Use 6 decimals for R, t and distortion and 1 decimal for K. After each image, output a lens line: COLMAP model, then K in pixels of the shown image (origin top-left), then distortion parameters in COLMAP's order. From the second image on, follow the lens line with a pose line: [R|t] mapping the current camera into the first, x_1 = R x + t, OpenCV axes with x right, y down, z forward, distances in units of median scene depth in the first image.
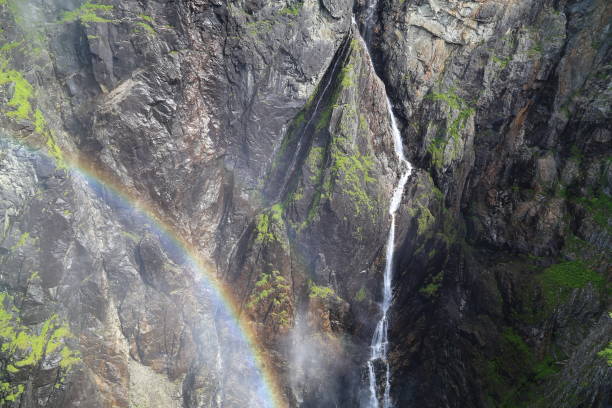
lens RADIAL K [[396.3, 0, 306.0], [0, 396.3, 204.0], [0, 0, 1]] dist [-0.083677, 0.000352]
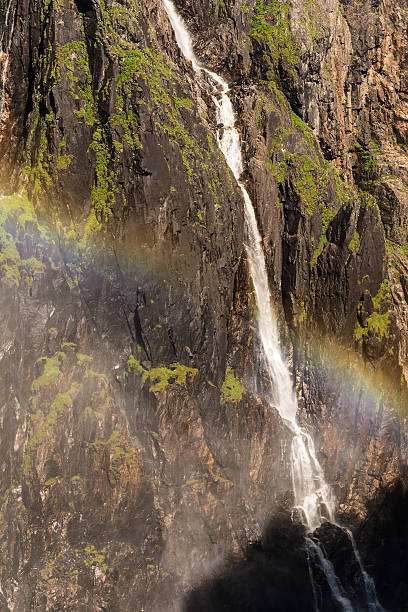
lens RADIAL K [[2101.5, 0, 204.0], [0, 2101.5, 306.0], [0, 0, 1]] dist [0.114258, 0.398849]
pose [[0.838862, -0.213882, 0.500564, -0.969008], [0.302420, 0.947716, -0.101864, 0.371345], [-0.452606, 0.236830, 0.859685, -0.872929]]
